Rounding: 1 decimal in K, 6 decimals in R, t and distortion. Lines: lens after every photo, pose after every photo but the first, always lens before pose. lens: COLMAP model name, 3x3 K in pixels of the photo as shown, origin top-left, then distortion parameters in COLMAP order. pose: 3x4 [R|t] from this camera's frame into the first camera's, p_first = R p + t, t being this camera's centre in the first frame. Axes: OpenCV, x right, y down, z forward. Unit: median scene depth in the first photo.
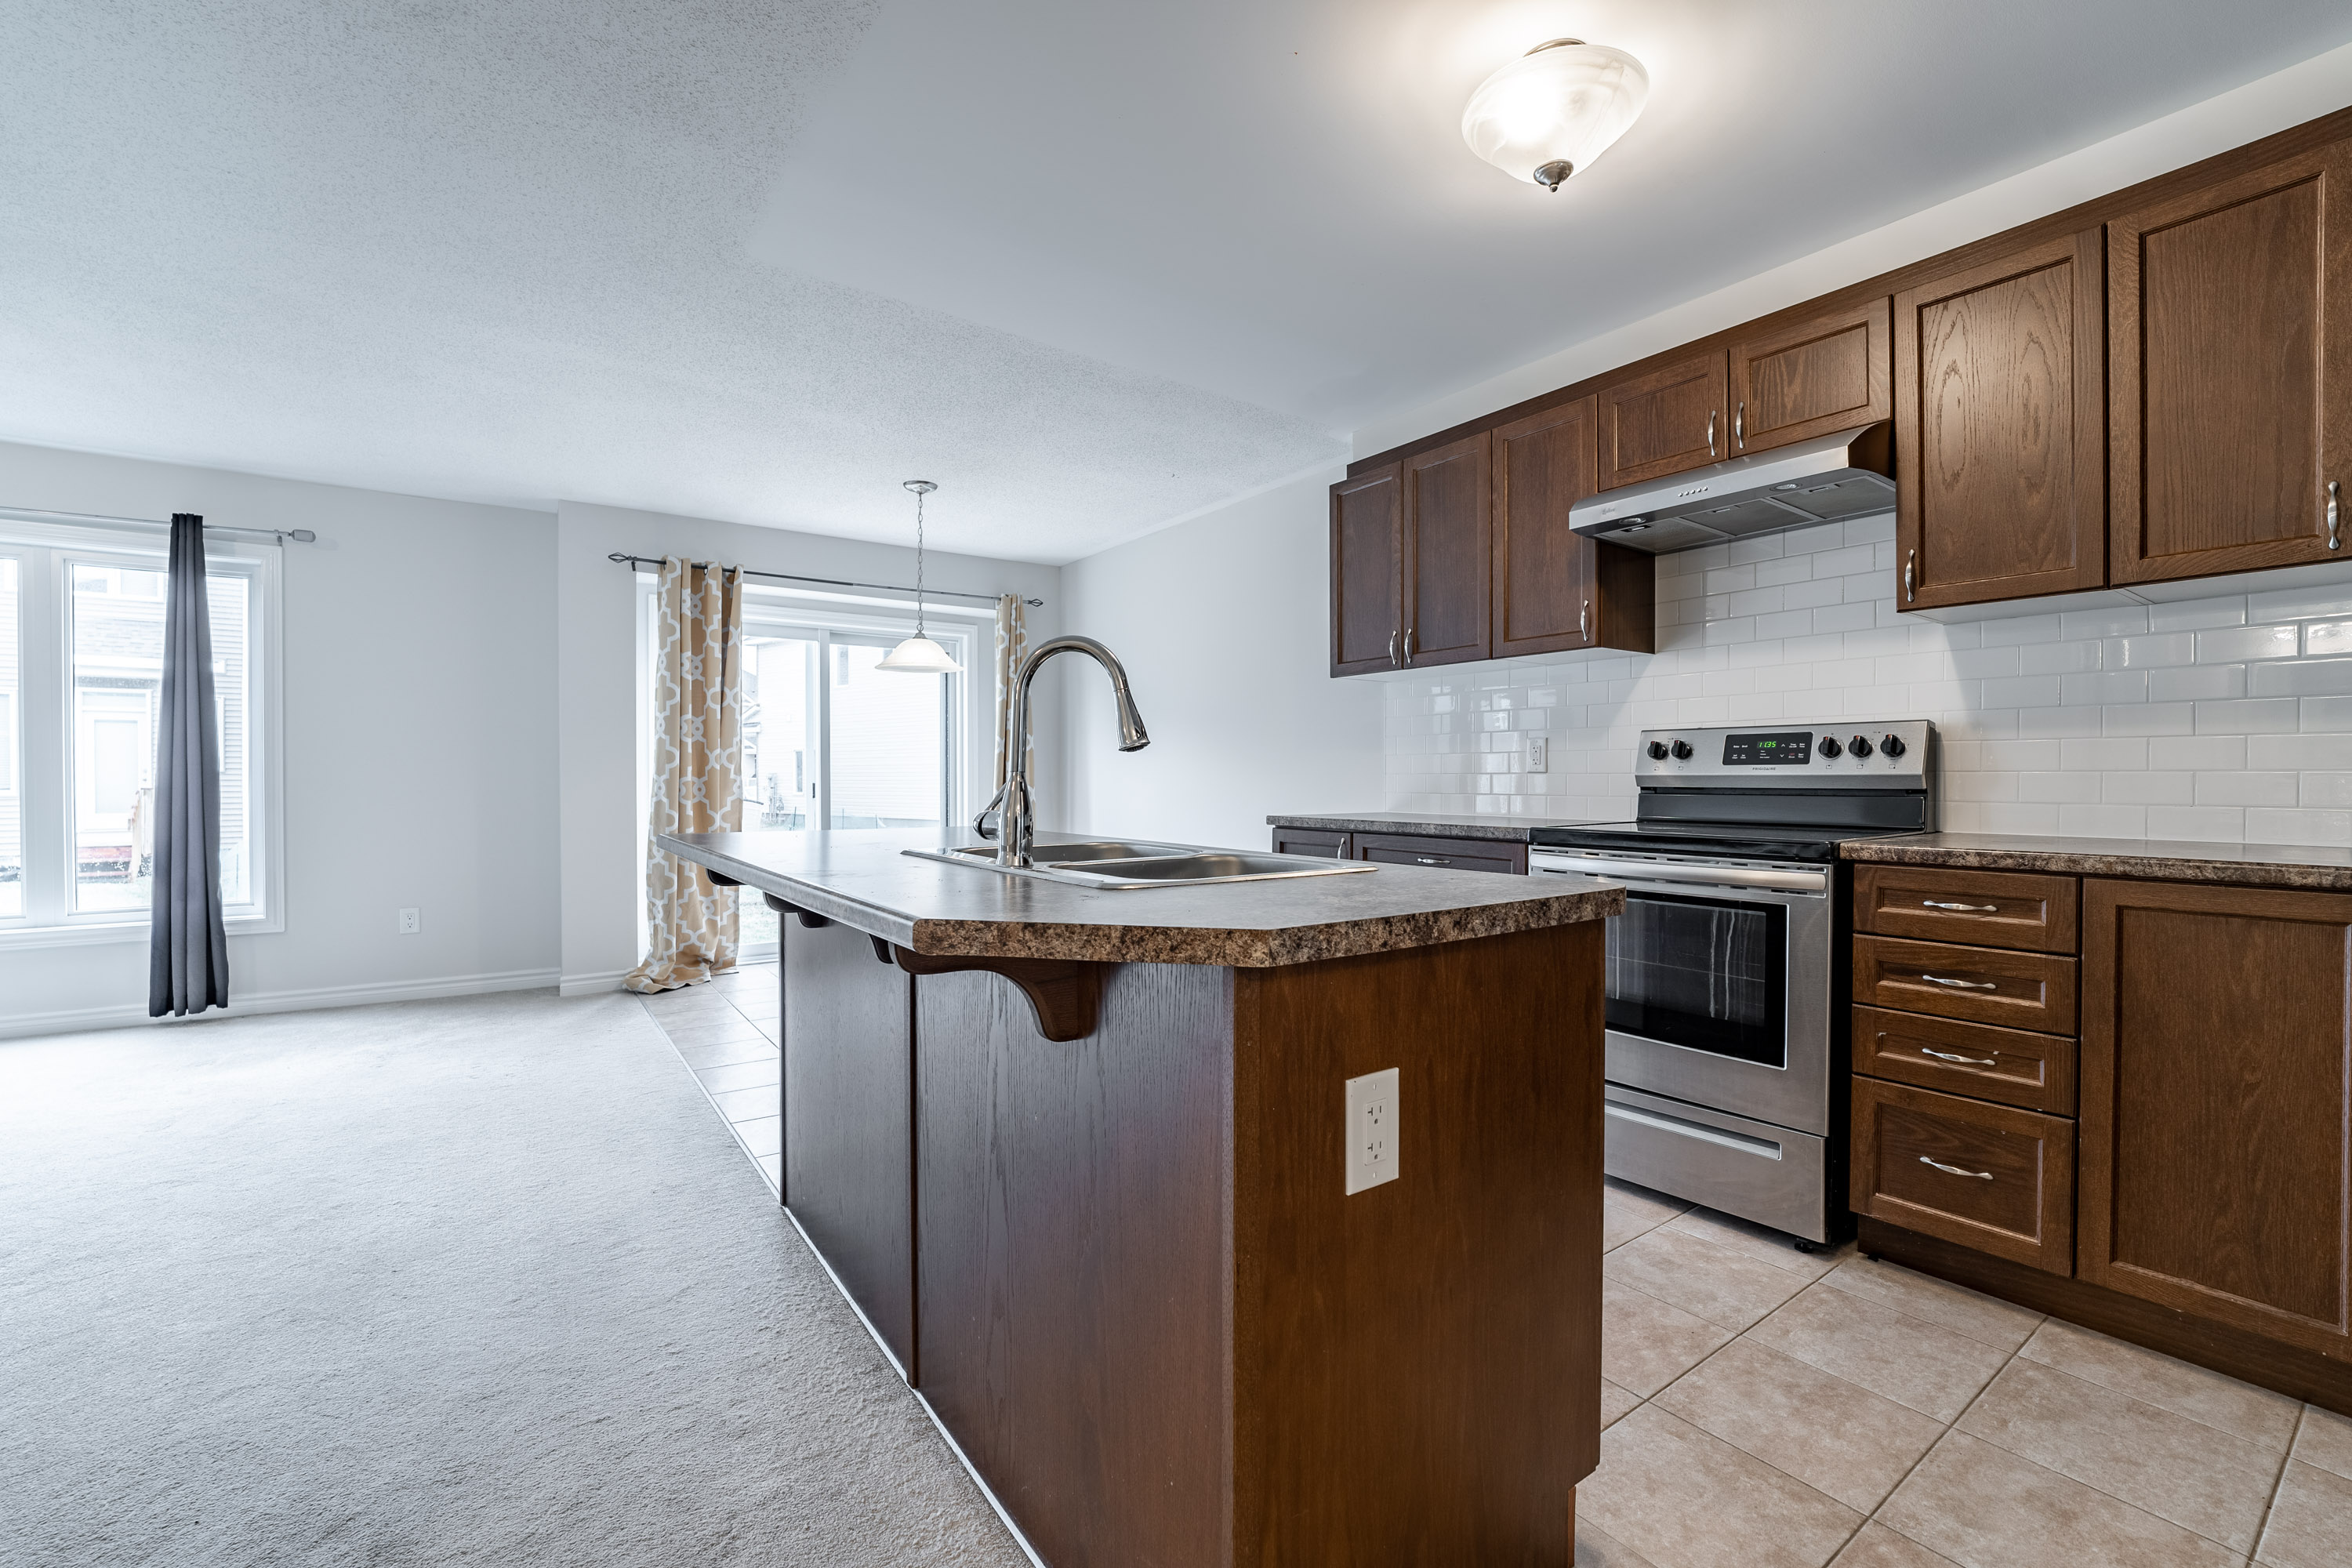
lens RADIAL K [[973.9, 0, 1170.7], [0, 973.9, 788.8], [0, 0, 1]] dist [-0.022277, 0.002098]
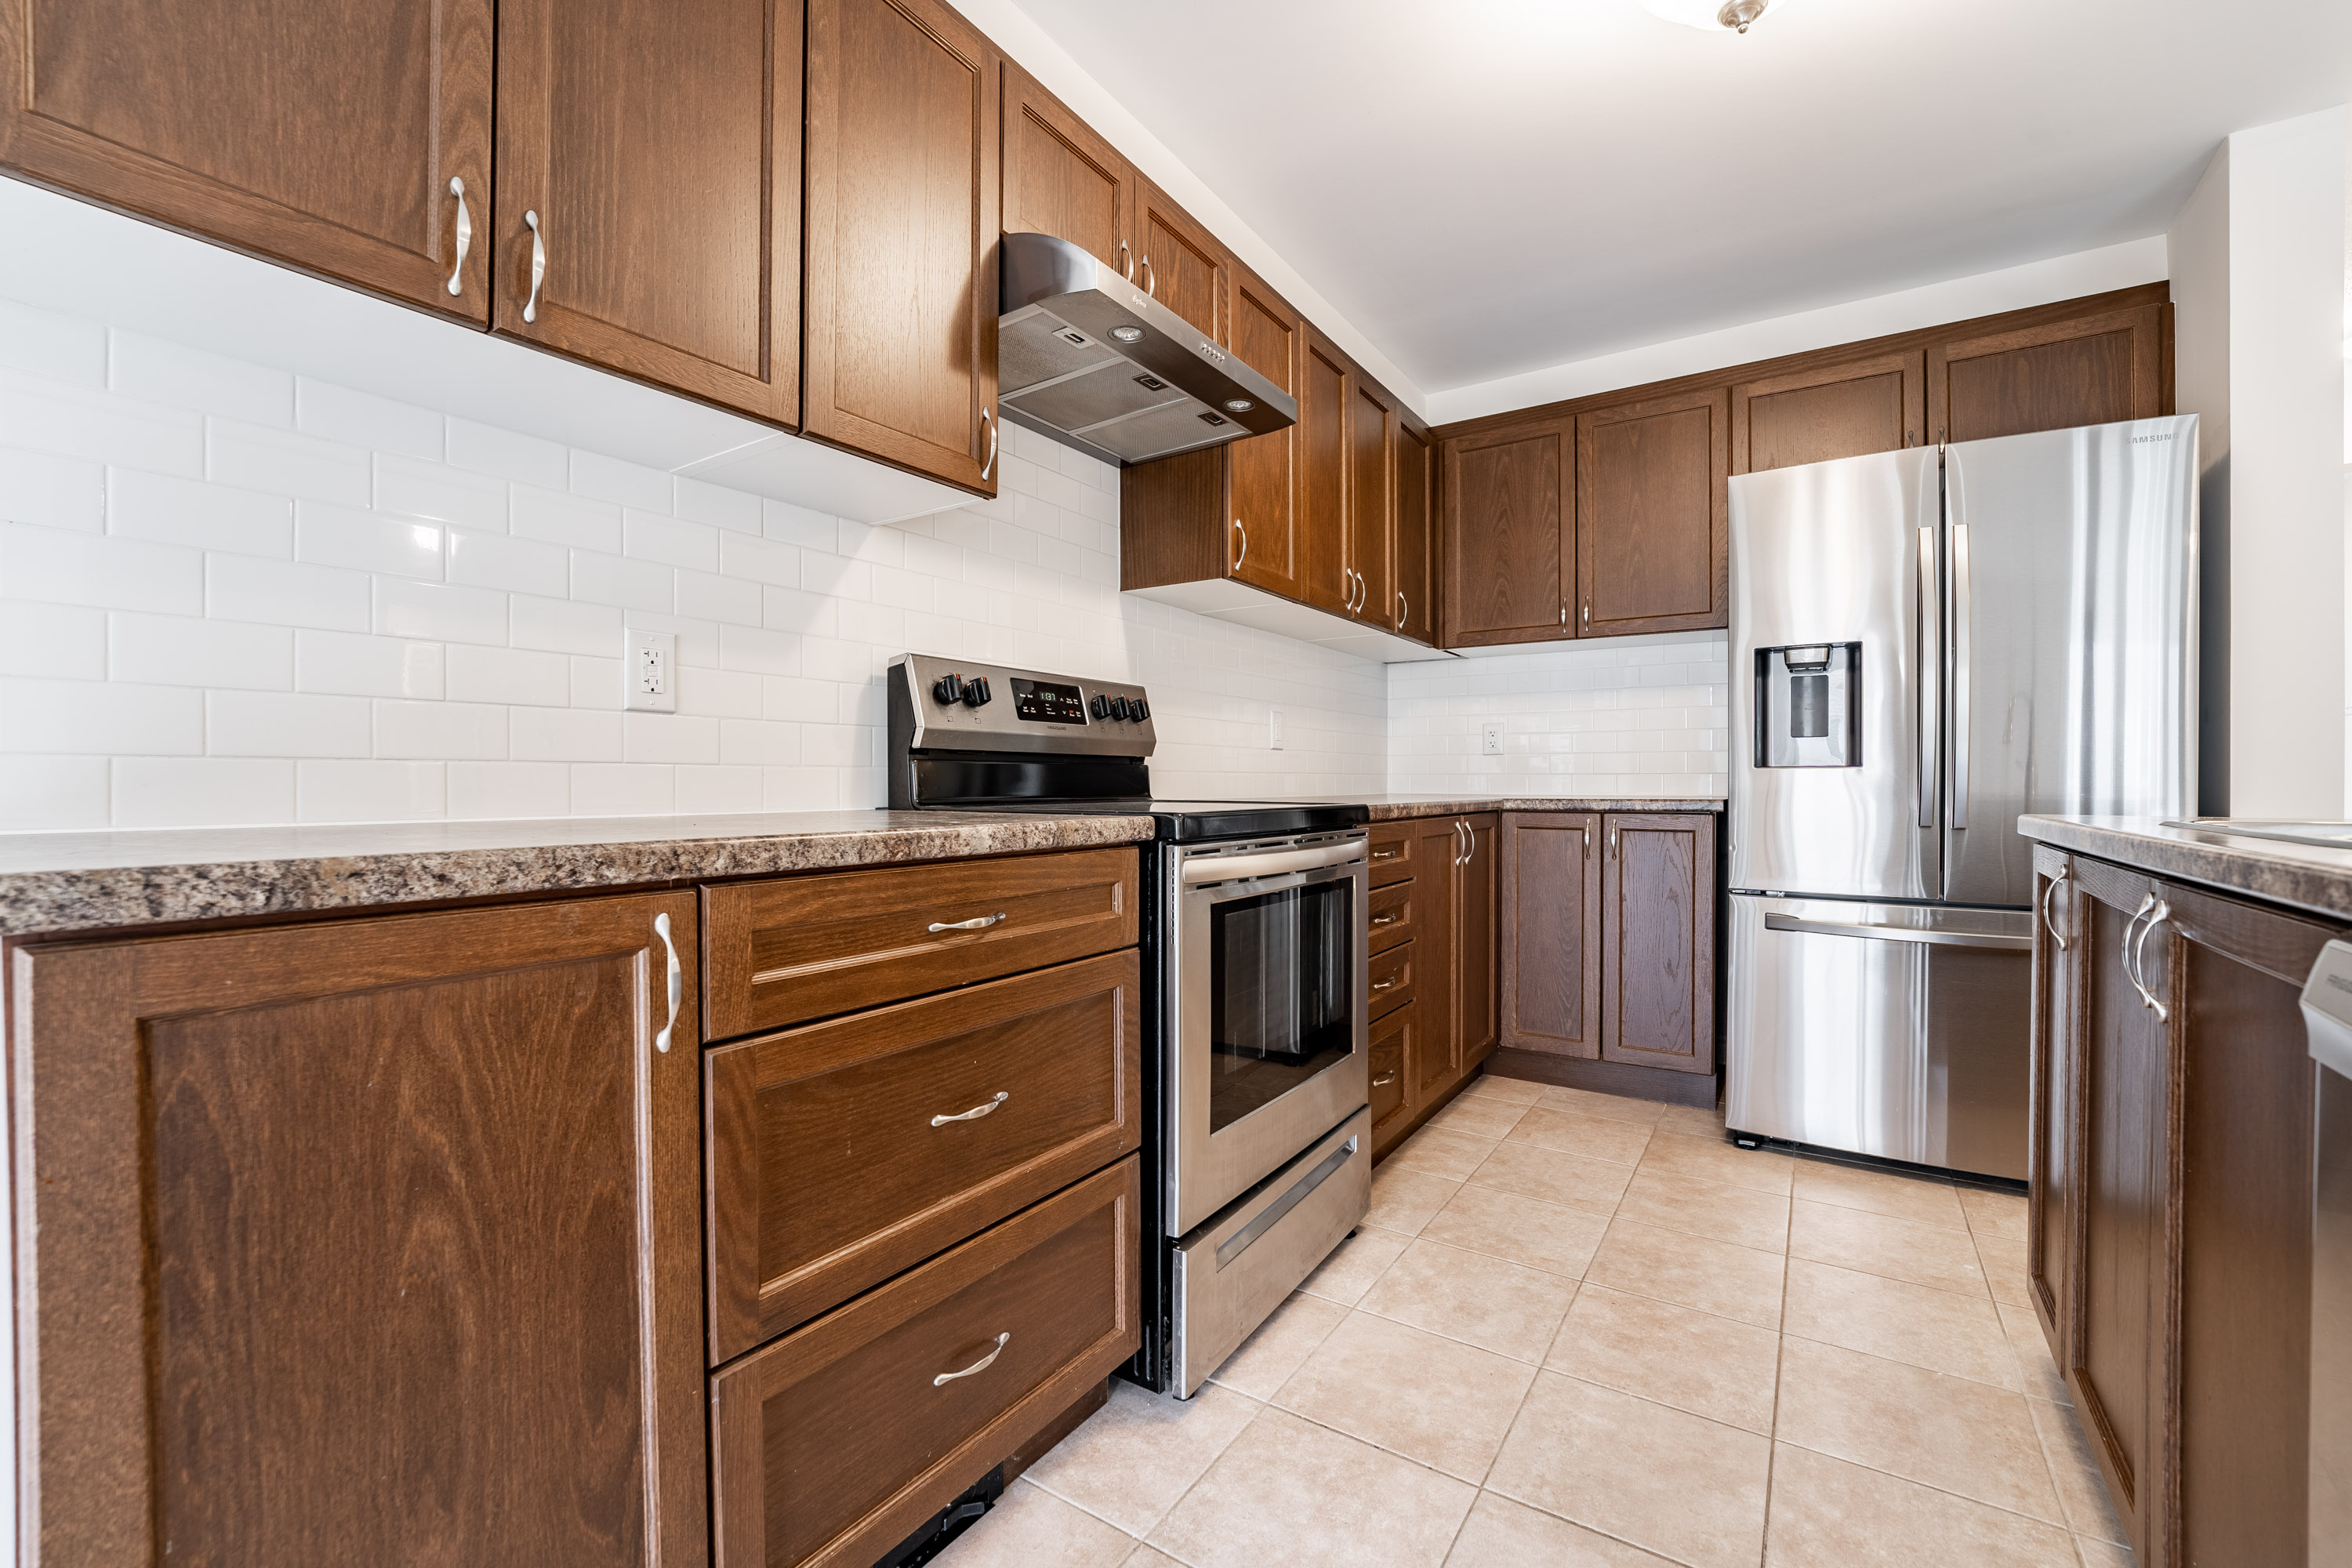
lens RADIAL K [[973.9, 0, 1180.6], [0, 973.9, 785.5], [0, 0, 1]] dist [-0.022277, 0.002098]
pose [[-0.365389, -0.005920, 0.930836, -0.153937], [0.007979, 0.999923, 0.009492, 0.020104], [-0.930821, 0.010895, -0.365313, 1.324777]]
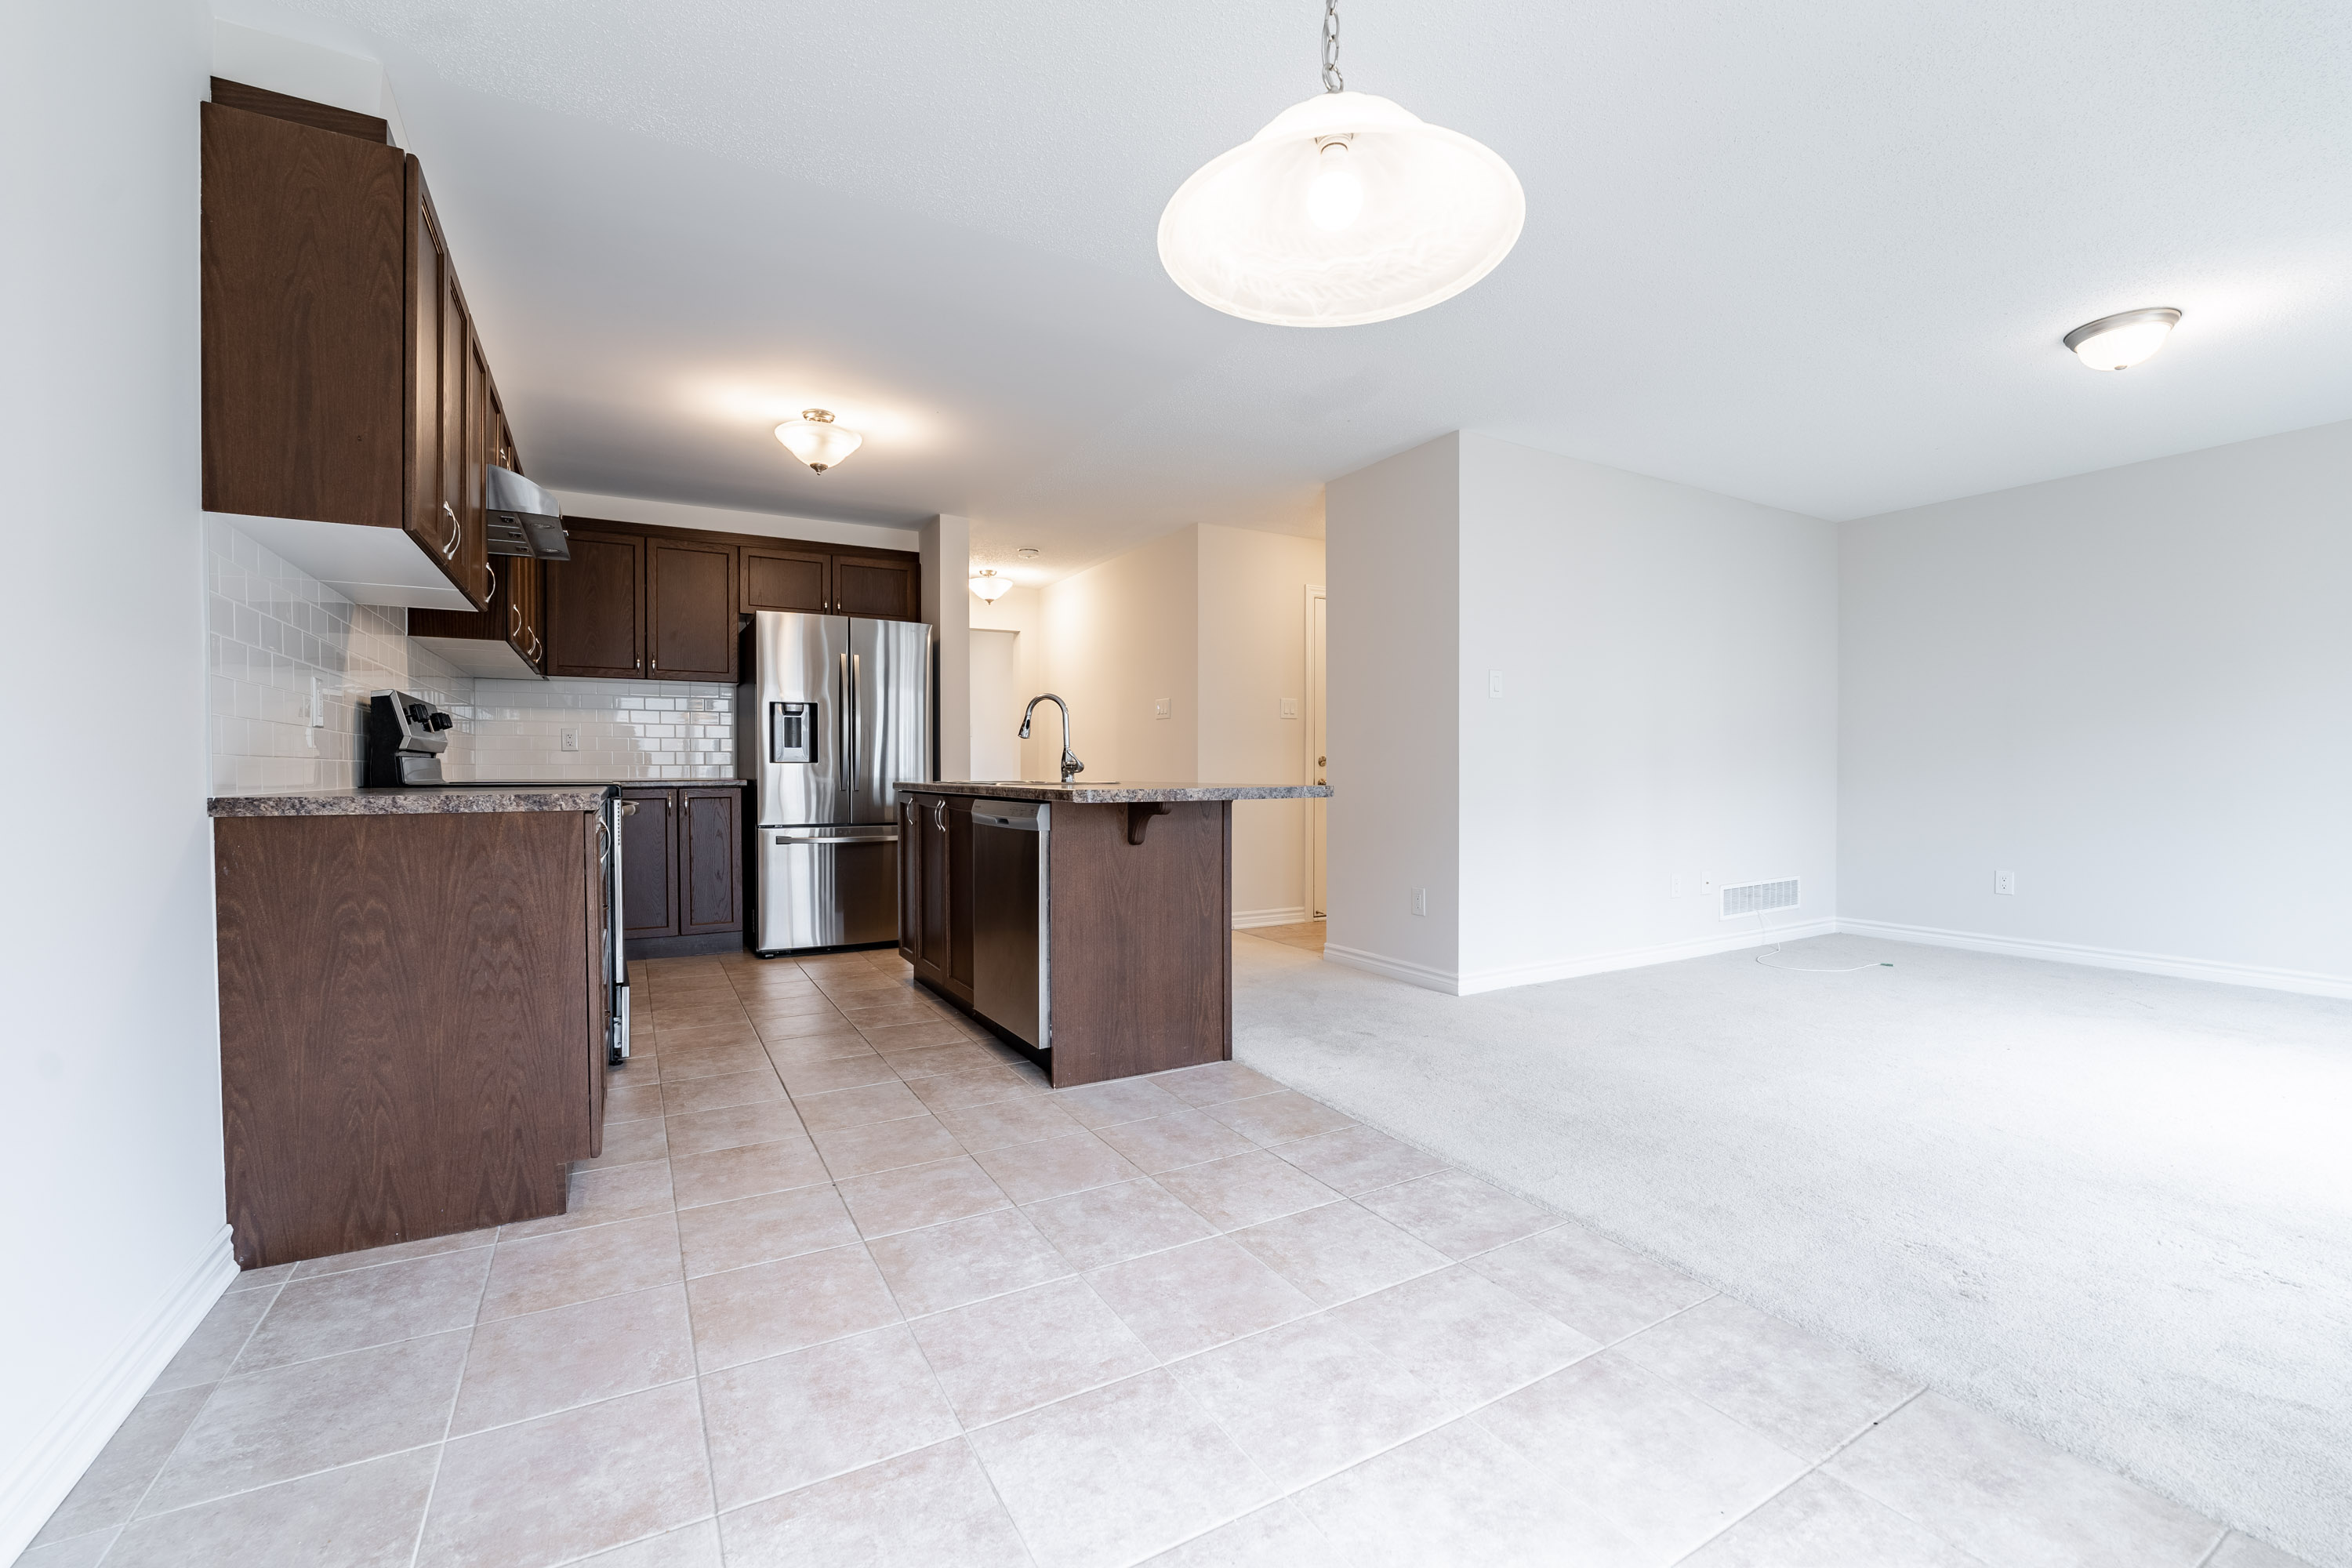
lens RADIAL K [[973.9, 0, 1167.3], [0, 973.9, 784.1], [0, 0, 1]] dist [-0.022277, 0.002098]
pose [[-0.995209, -0.003004, 0.097729, -0.441587], [-0.000648, 0.999709, 0.024127, 0.011285], [-0.097773, 0.023948, -0.994921, 2.315722]]
